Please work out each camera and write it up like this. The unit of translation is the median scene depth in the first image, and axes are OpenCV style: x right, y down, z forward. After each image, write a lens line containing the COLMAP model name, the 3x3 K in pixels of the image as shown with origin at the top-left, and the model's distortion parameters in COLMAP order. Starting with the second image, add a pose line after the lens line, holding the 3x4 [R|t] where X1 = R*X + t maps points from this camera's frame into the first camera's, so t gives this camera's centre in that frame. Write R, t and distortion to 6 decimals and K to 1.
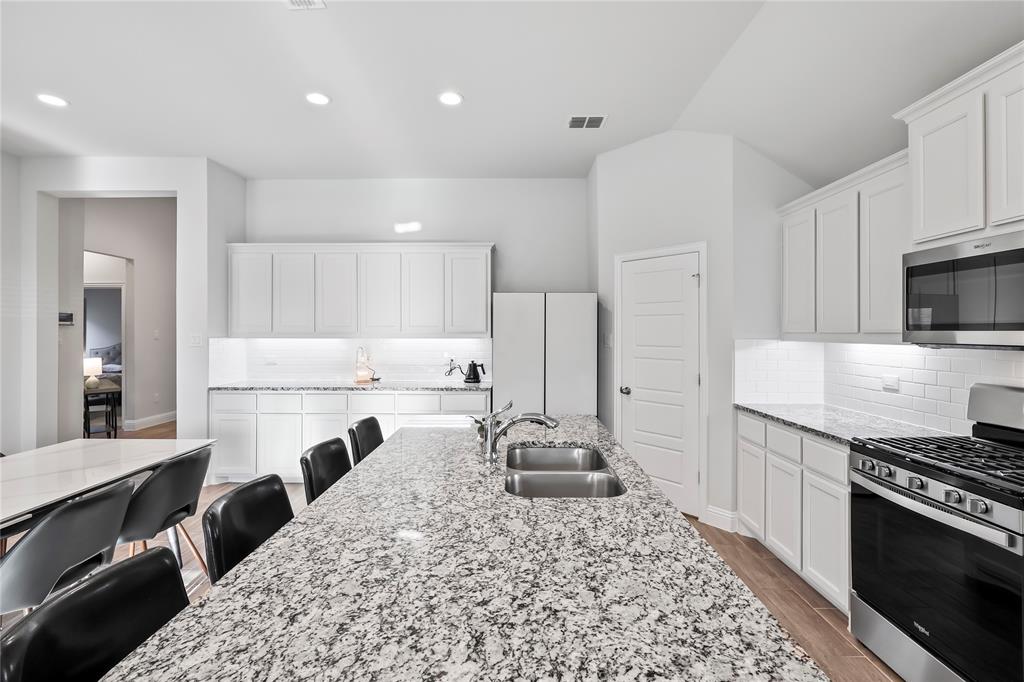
lens RADIAL K [[478.7, 0, 511.9], [0, 478.7, 335.3], [0, 0, 1]] dist [0.004790, 0.000473]
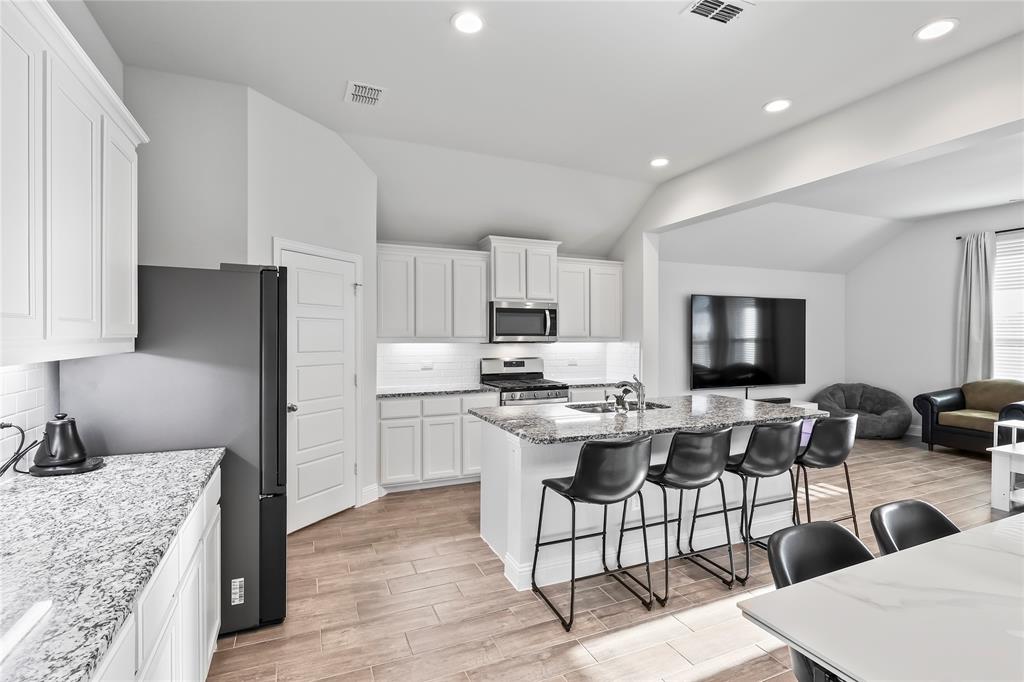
lens RADIAL K [[478.7, 0, 509.6], [0, 478.7, 338.5], [0, 0, 1]] dist [0.004790, 0.000473]
pose [[-0.403959, -0.005603, 0.914760, -0.896214], [-0.002305, 0.999984, 0.005107, -0.009741], [-0.914774, -0.000045, -0.403966, 1.321912]]
